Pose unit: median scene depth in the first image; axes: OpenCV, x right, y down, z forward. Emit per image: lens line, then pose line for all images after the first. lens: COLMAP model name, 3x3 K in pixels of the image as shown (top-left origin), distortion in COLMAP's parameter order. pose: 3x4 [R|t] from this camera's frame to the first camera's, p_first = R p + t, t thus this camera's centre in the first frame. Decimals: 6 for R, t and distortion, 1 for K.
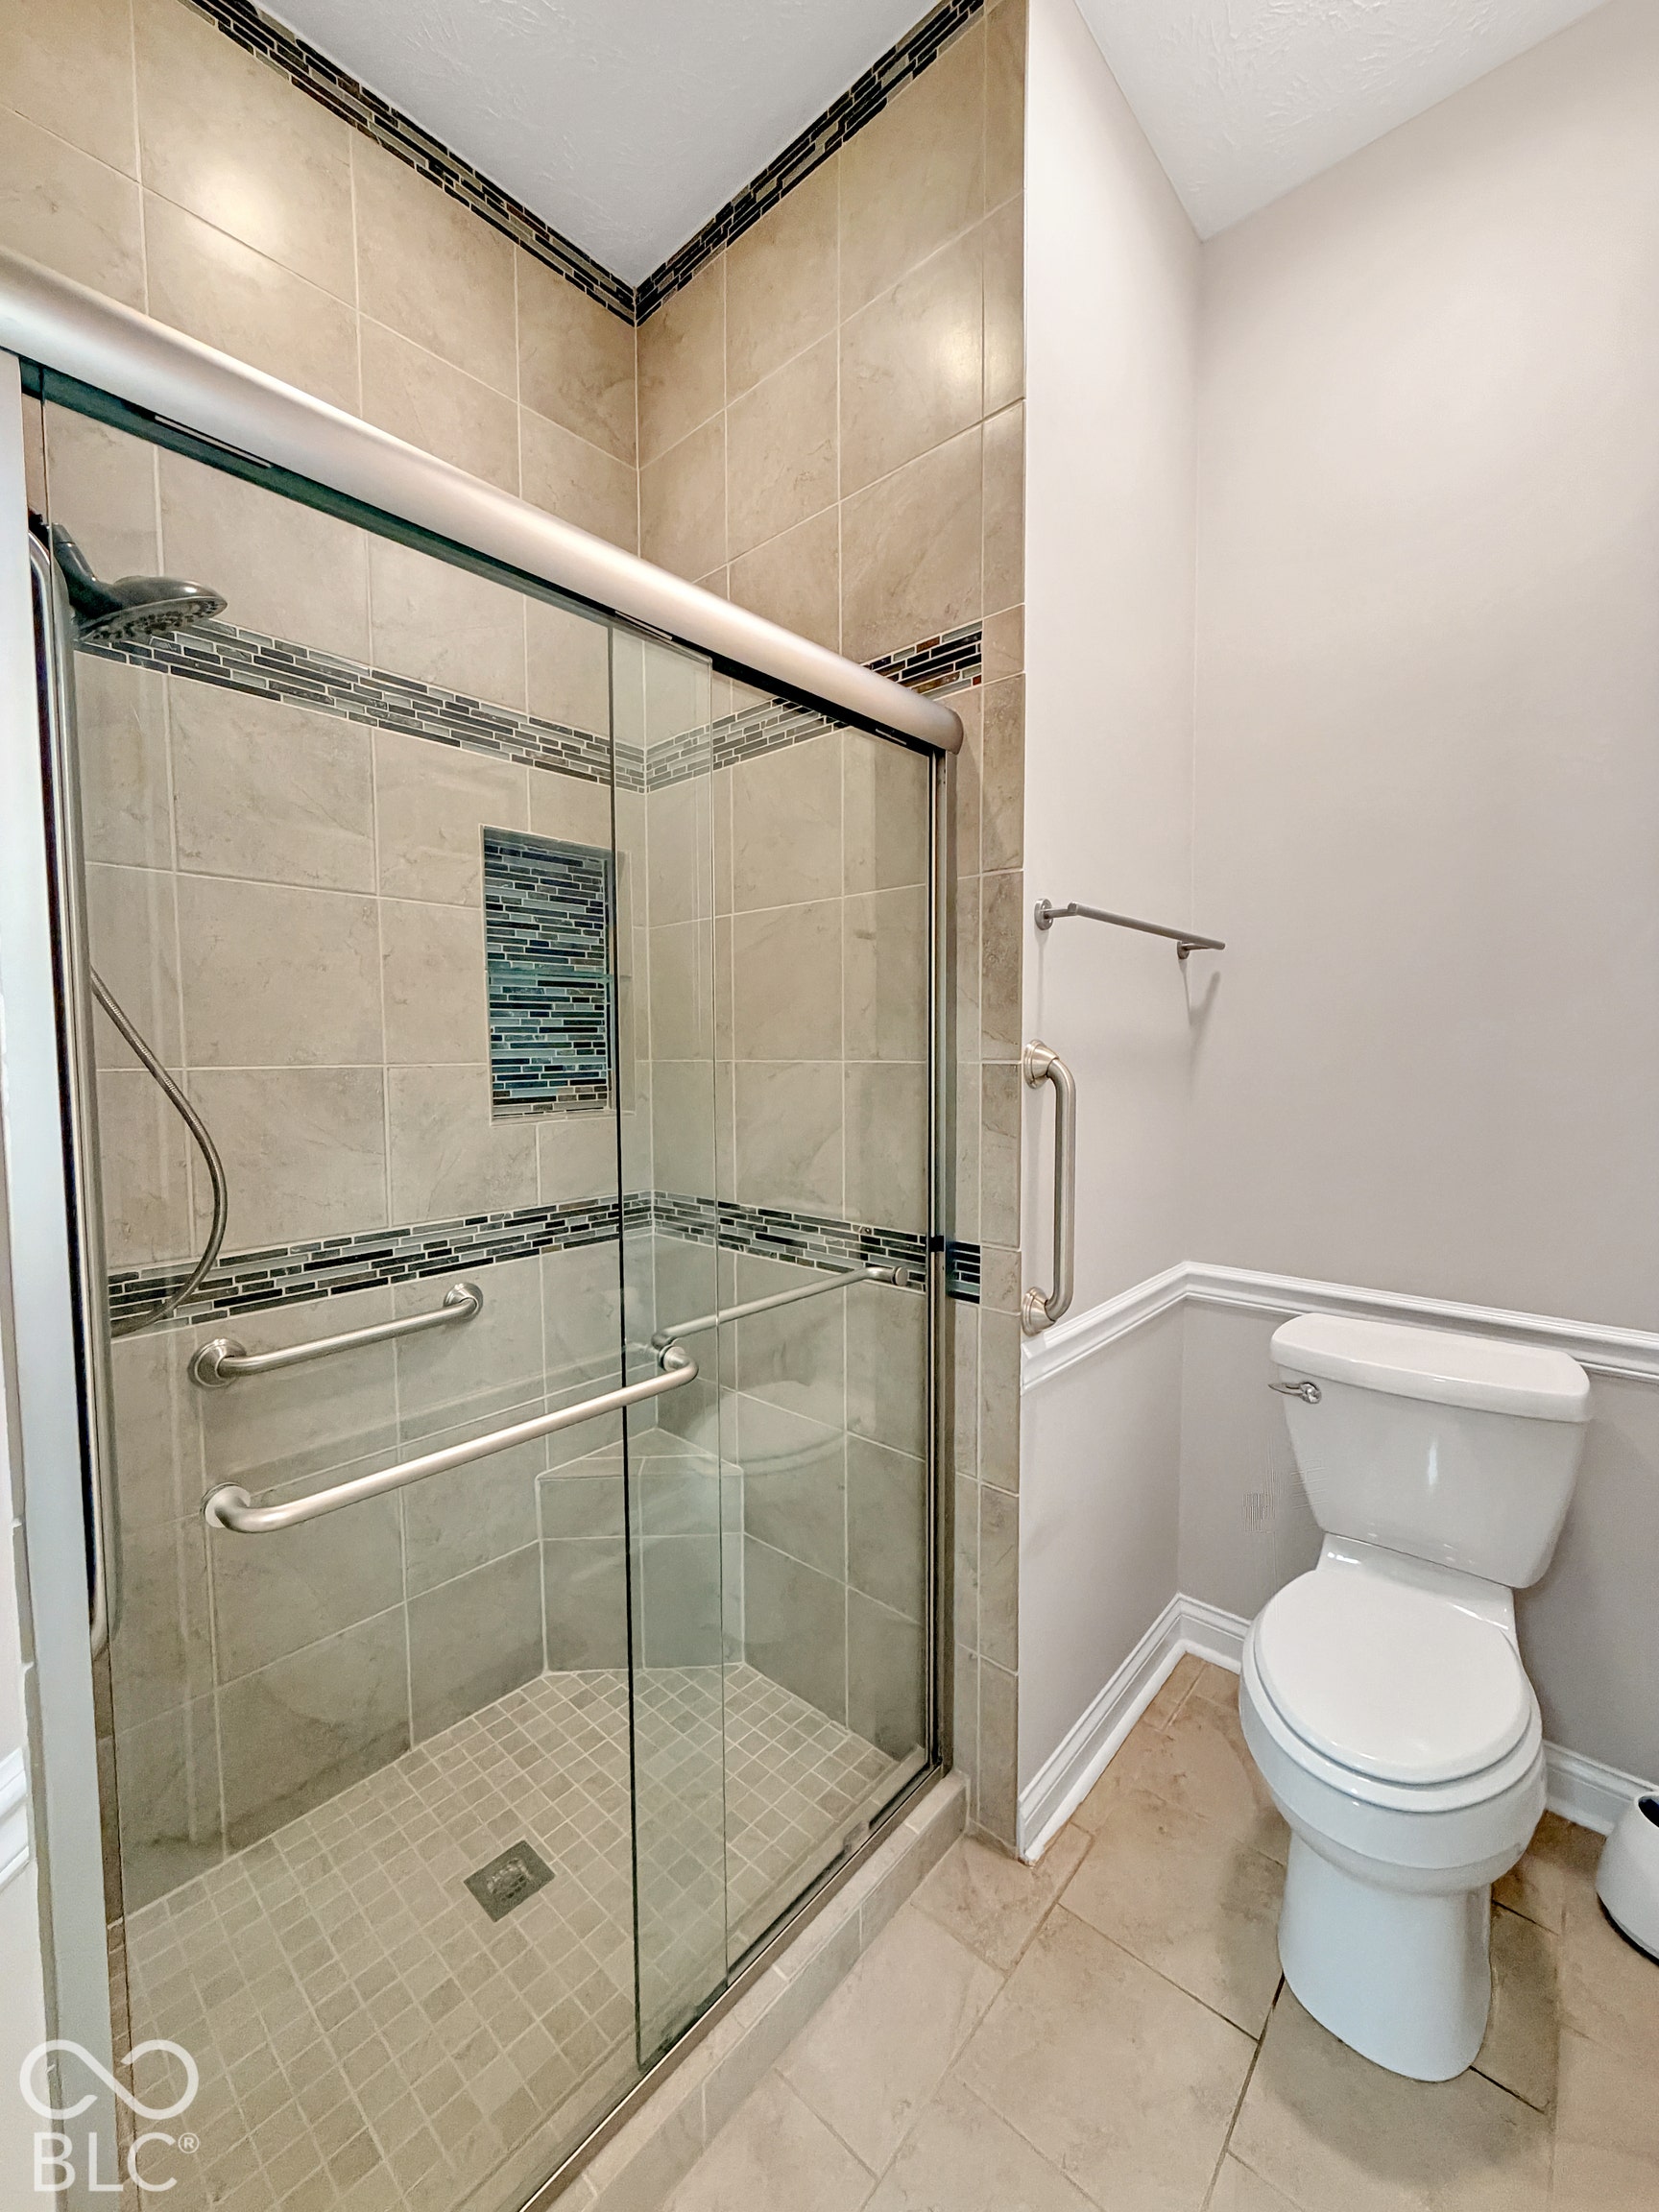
lens RADIAL K [[885.1, 0, 822.0], [0, 885.1, 1094.9], [0, 0, 1]] dist [0.002798, -0.000321]
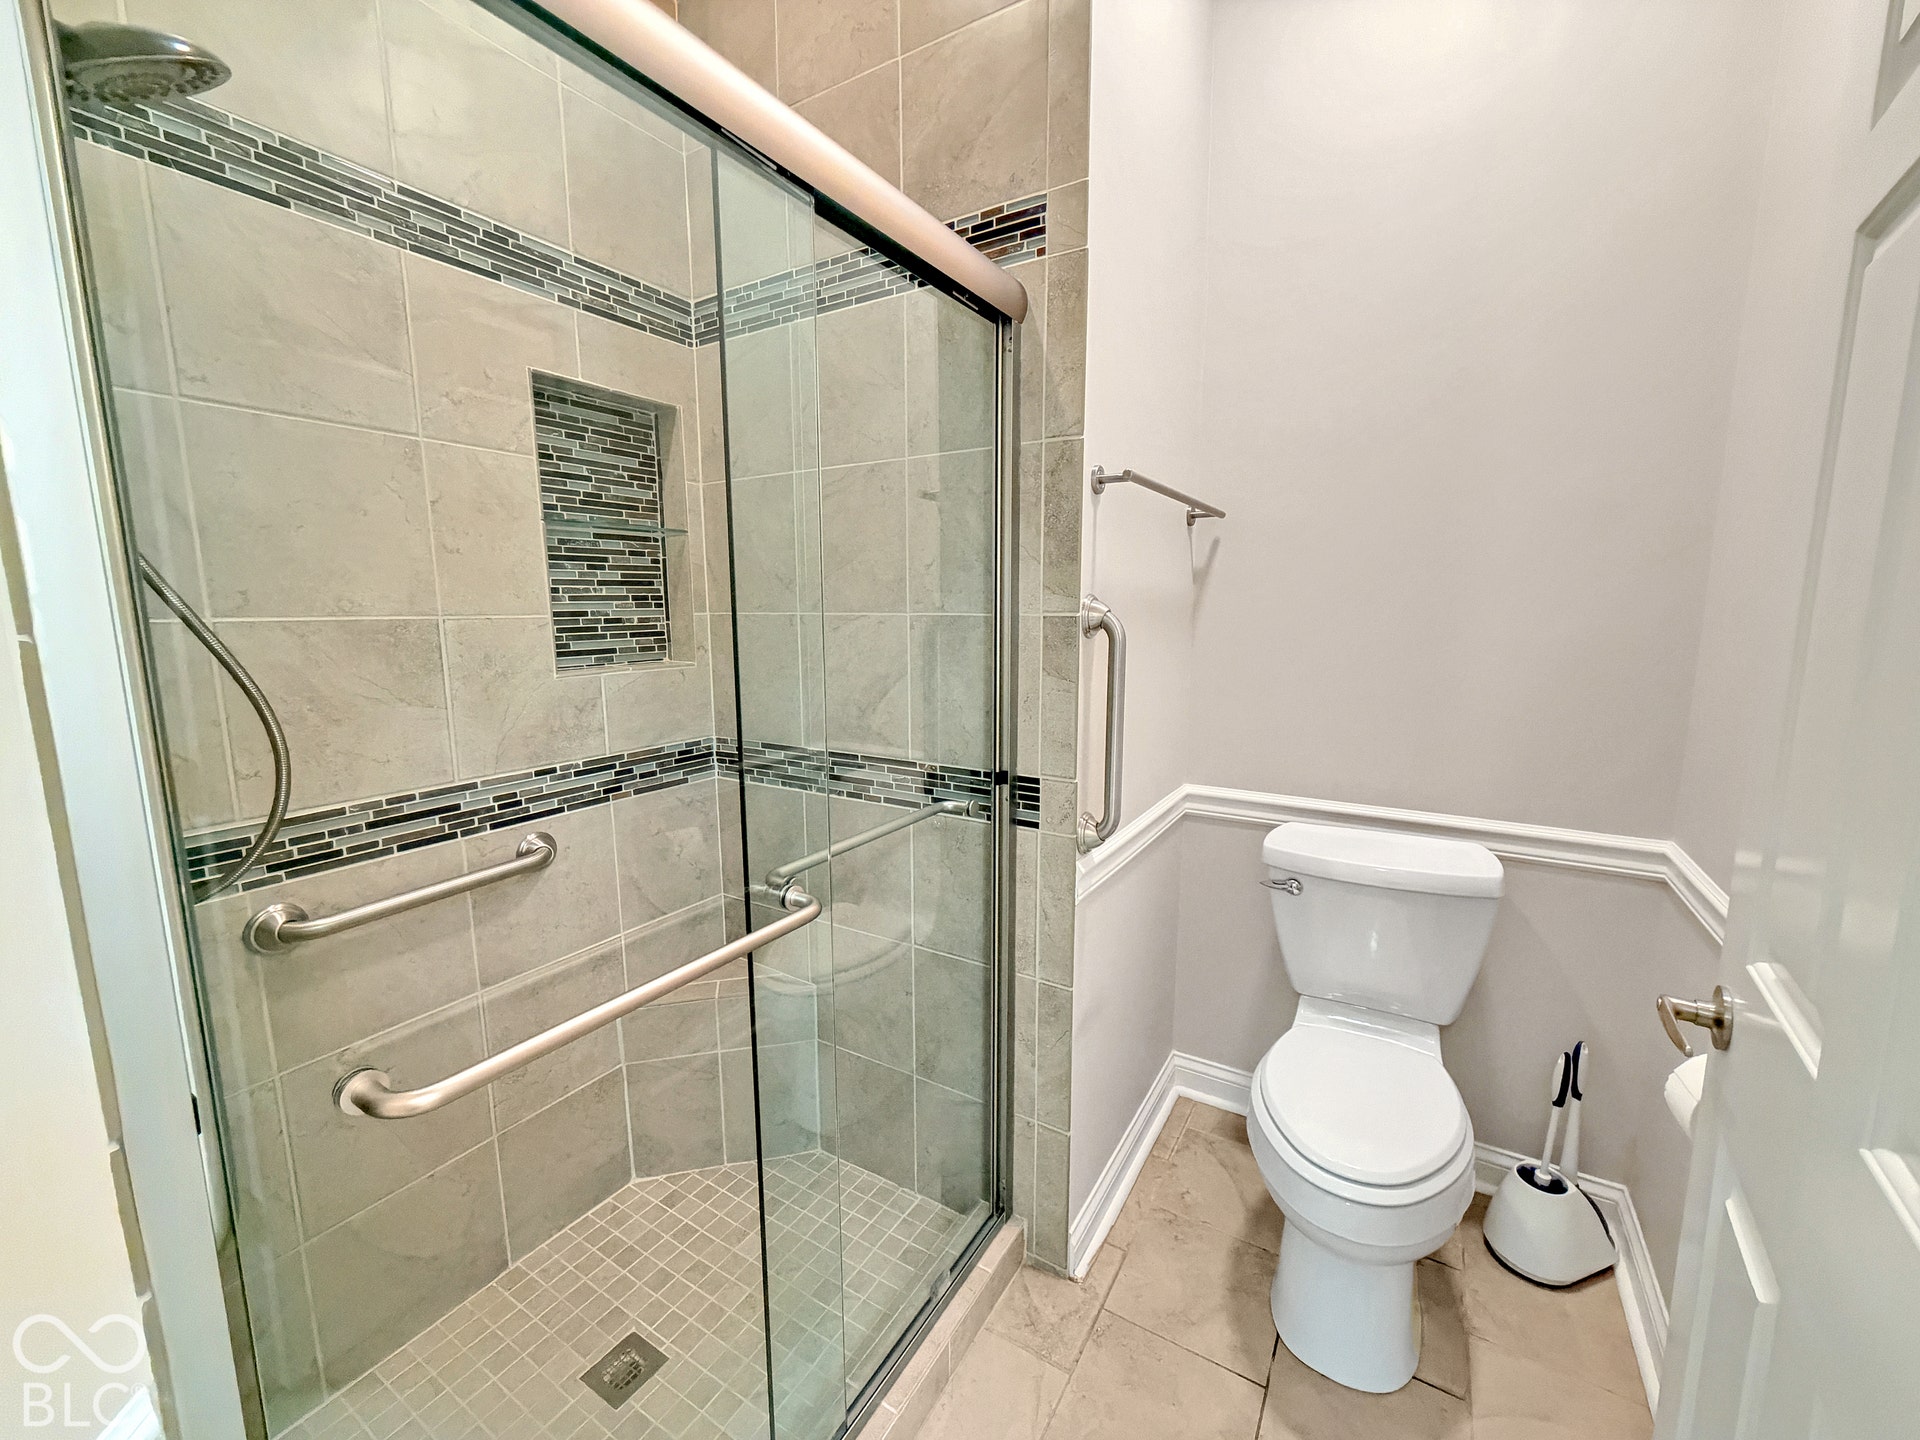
lens RADIAL K [[768.3, 0, 962.5], [0, 768.3, 715.3], [0, 0, 1]] dist [0.002798, -0.000321]
pose [[0.983166, -0.022359, 0.181342, -0.086101], [0.006060, 0.995928, 0.089943, 0.001471], [-0.182615, -0.087330, 0.979298, 0.059424]]
